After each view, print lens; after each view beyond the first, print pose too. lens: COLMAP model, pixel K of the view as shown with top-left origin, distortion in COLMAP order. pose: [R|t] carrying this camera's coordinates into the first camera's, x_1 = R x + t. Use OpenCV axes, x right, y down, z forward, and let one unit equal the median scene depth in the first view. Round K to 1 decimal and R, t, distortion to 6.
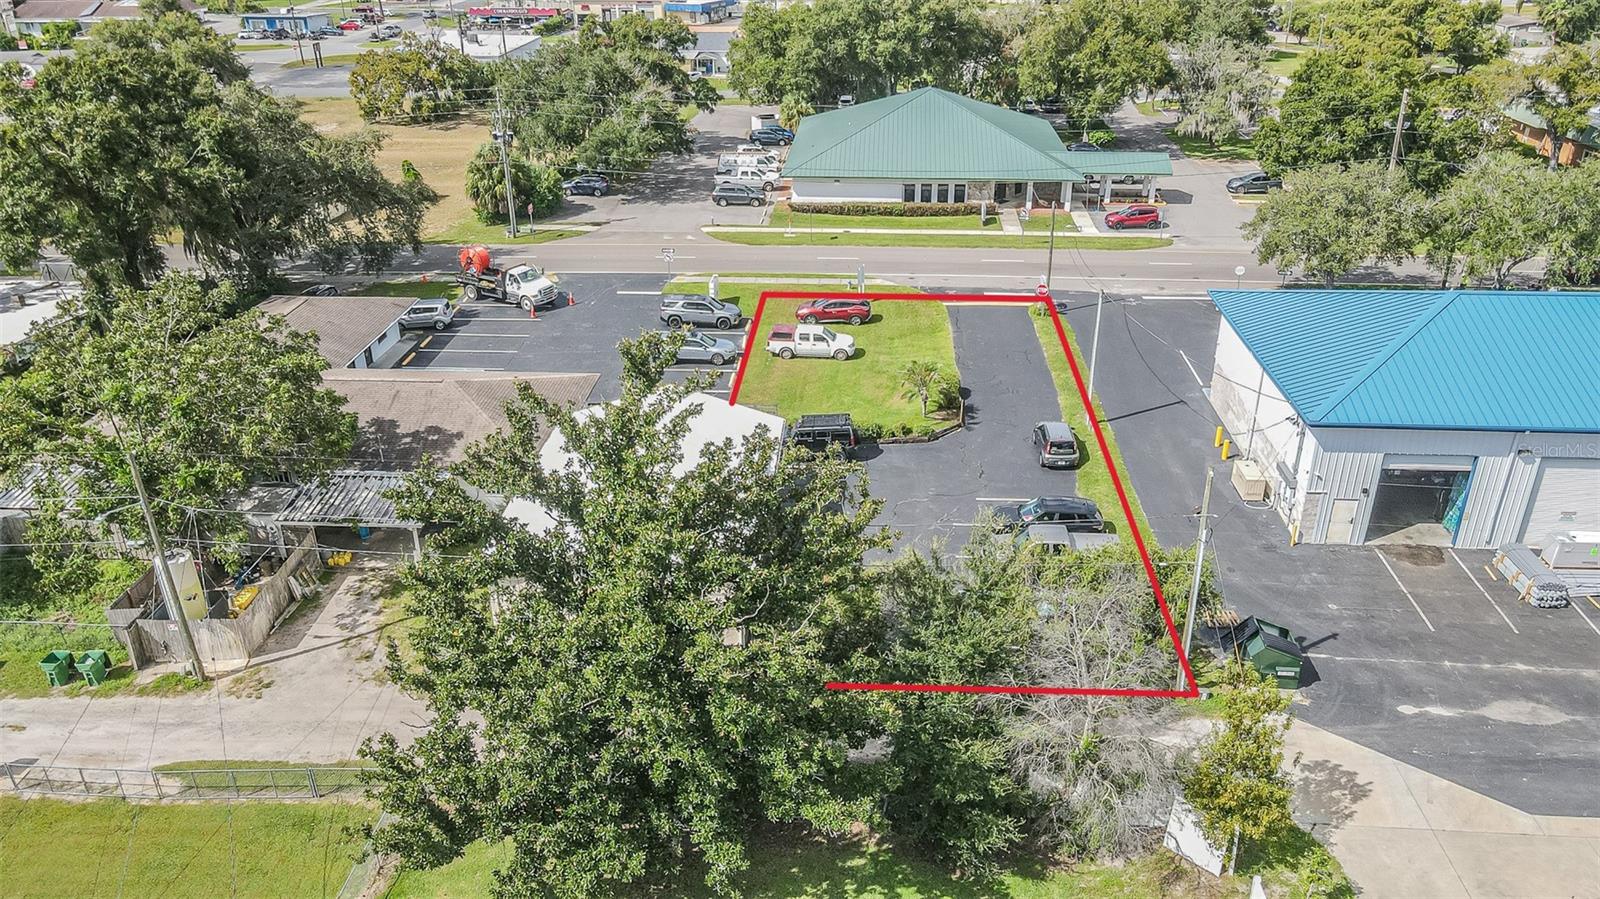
lens RADIAL K [[1187.3, 0, 803.9], [0, 1187.3, 453.5], [0, 0, 1]] dist [-0.005177, 0.047288]
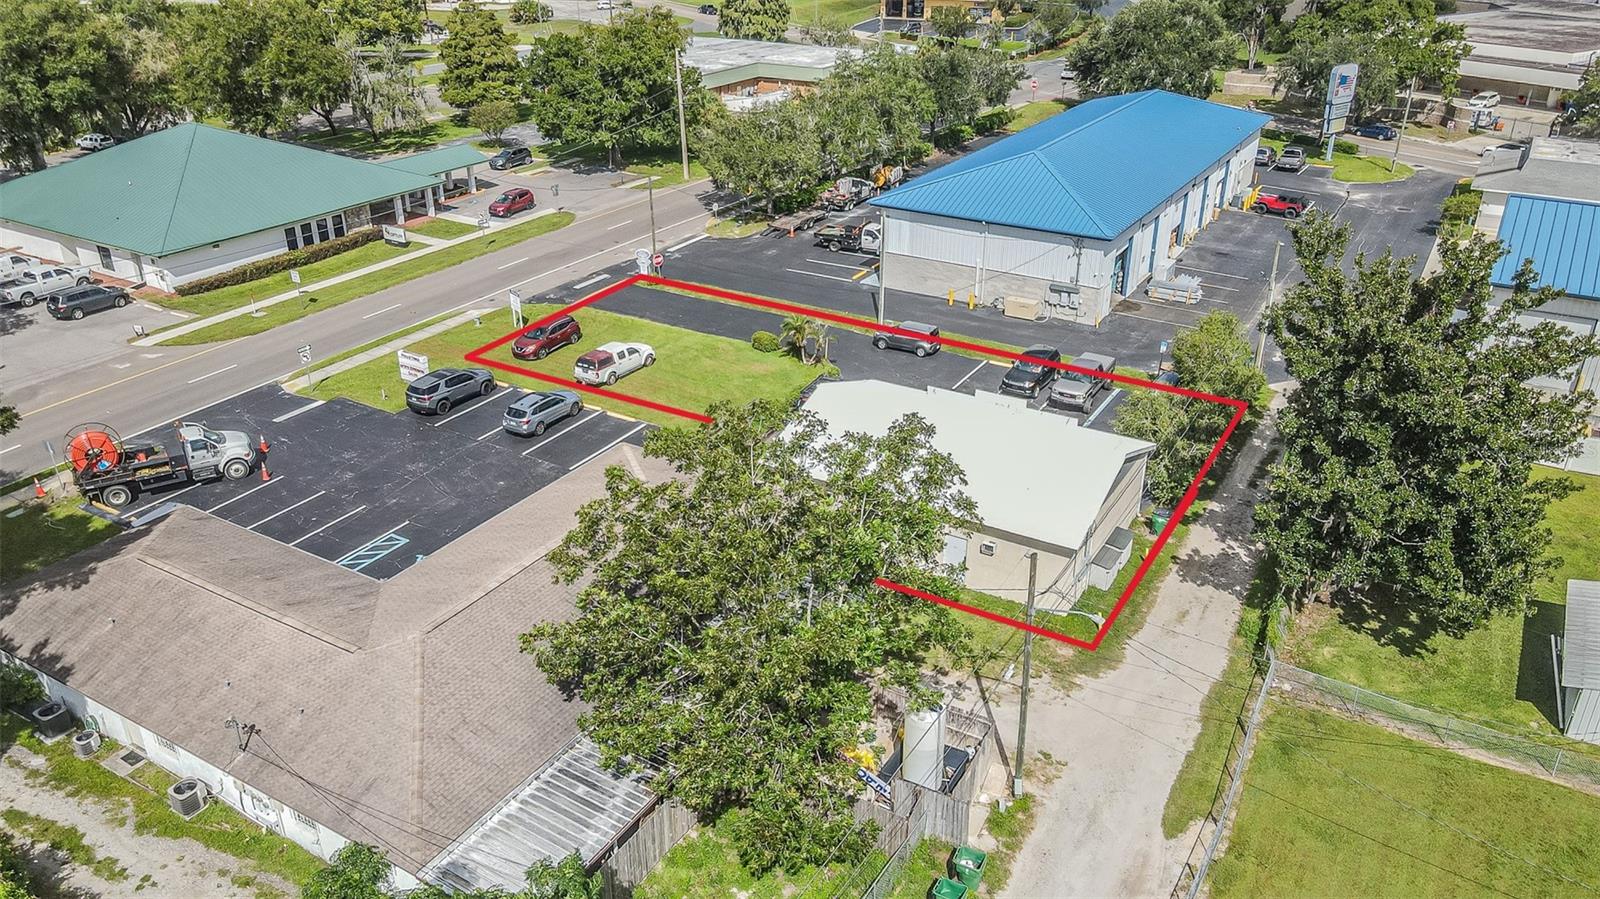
lens RADIAL K [[1187.3, 0, 803.9], [0, 1187.3, 453.5], [0, 0, 1]] dist [-0.005177, 0.047288]
pose [[0.458380, -0.388671, 0.799264, -0.524666], [0.388797, 0.896382, 0.212922, -0.125237], [-0.799202, 0.213152, 0.561998, 0.260444]]
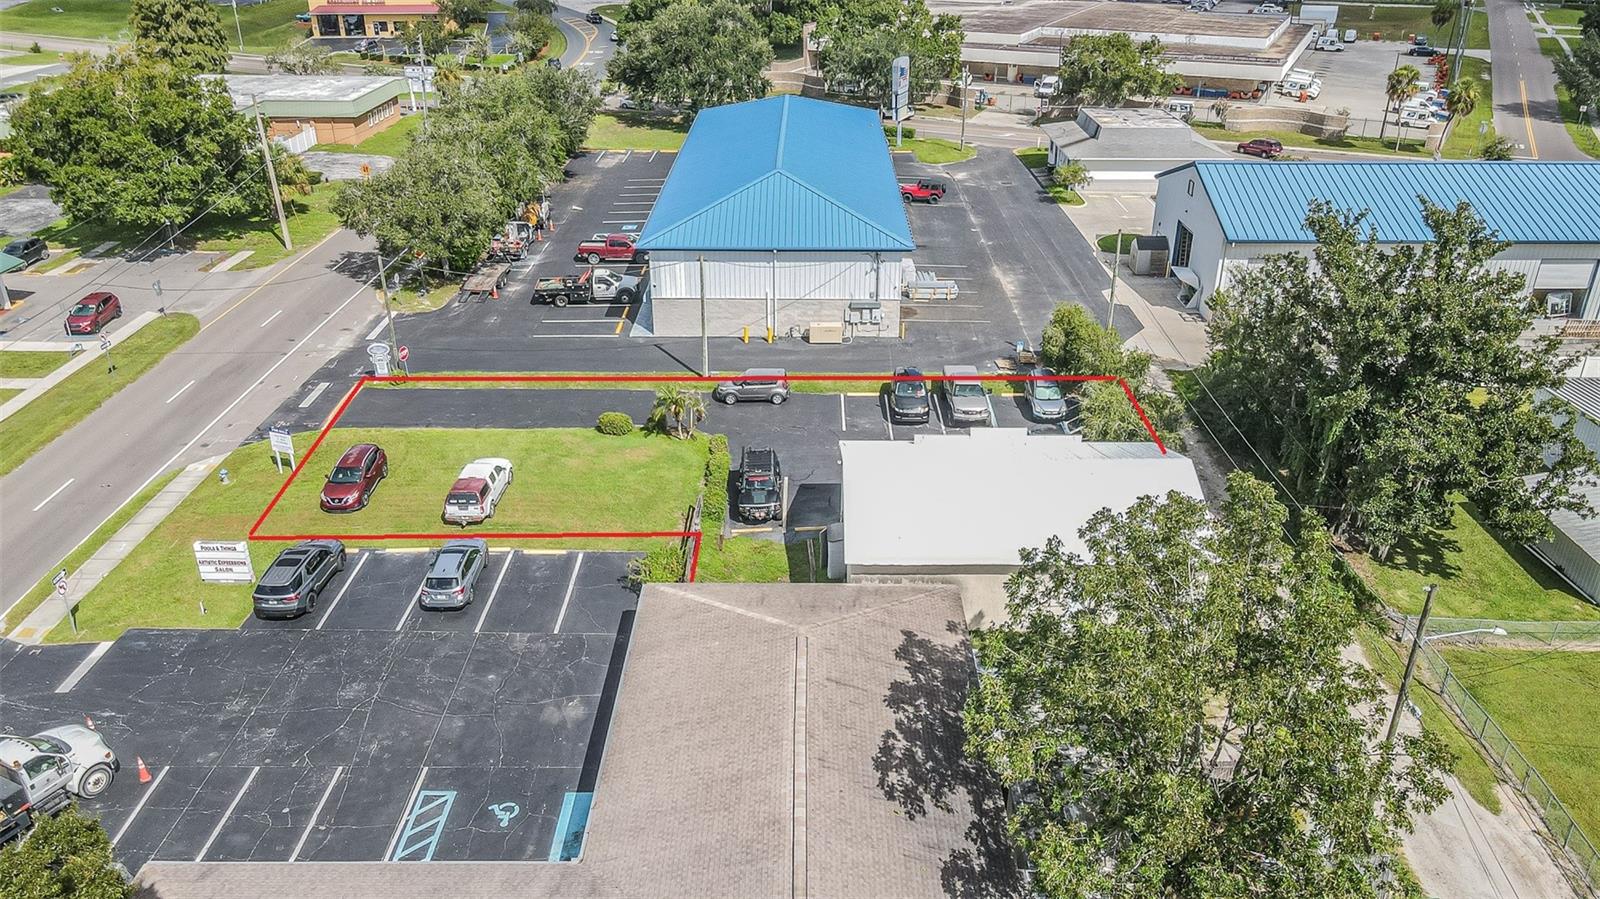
lens RADIAL K [[1187.3, 0, 803.9], [0, 1187.3, 453.5], [0, 0, 1]] dist [-0.005177, 0.047288]
pose [[-0.056042, -0.436109, 0.898147, -0.506258], [0.439130, 0.797116, 0.414452, -0.247792], [-0.896674, 0.417630, 0.146836, 0.501930]]
